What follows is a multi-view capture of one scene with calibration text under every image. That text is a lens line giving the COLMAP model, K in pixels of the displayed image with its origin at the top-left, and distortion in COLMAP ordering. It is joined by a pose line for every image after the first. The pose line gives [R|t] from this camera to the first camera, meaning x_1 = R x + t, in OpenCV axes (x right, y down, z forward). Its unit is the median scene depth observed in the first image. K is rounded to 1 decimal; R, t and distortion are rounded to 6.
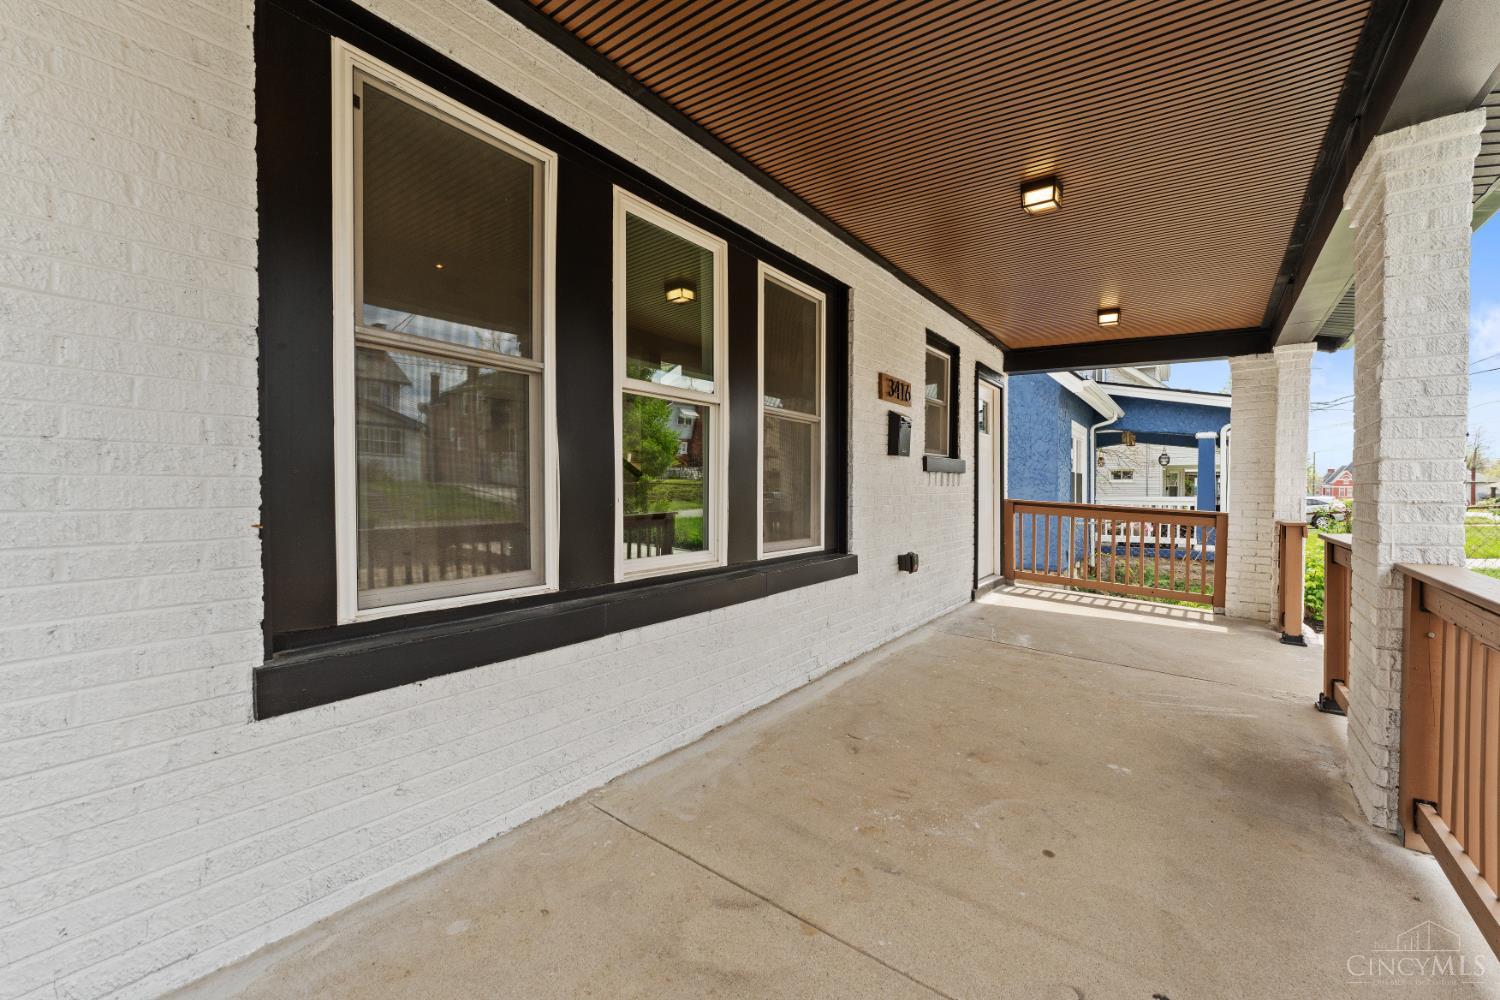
lens RADIAL K [[610.7, 0, 750.0], [0, 610.7, 500.0], [0, 0, 1]] dist [0.000144, 0.000327]
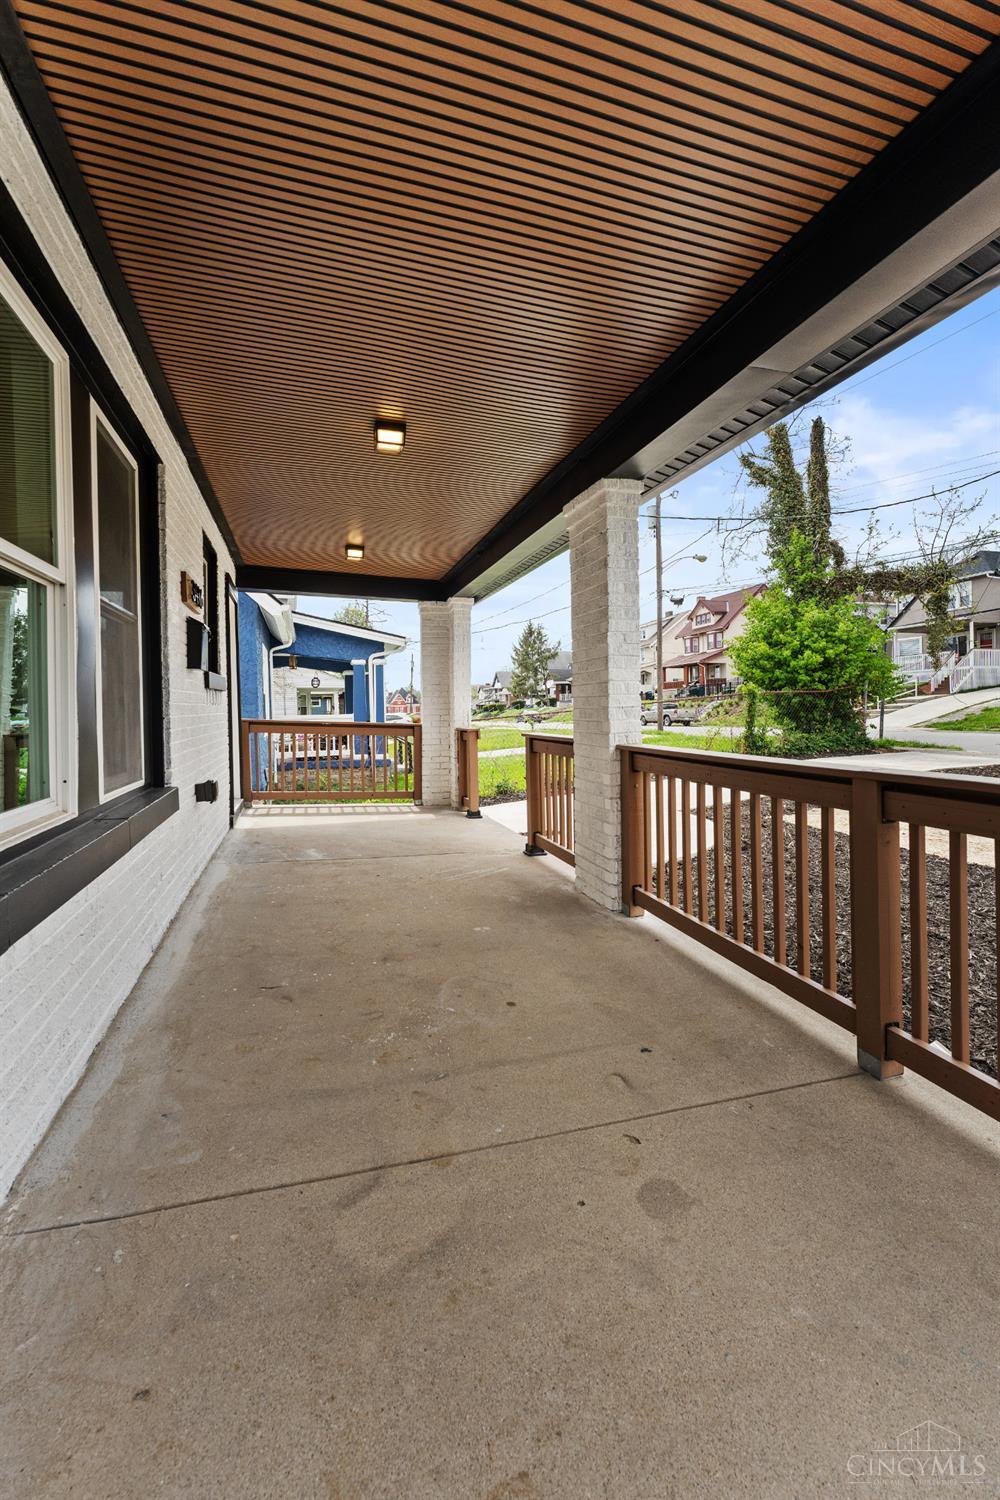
lens RADIAL K [[632.9, 0, 500.1], [0, 632.9, 715.8], [0, 0, 1]] dist [-0.000442, 0.000342]
pose [[0.593822, -0.024904, 0.804211, -0.334991], [0.034373, 0.999394, 0.005568, 0.004366], [-0.803862, 0.024337, 0.594318, 0.175631]]
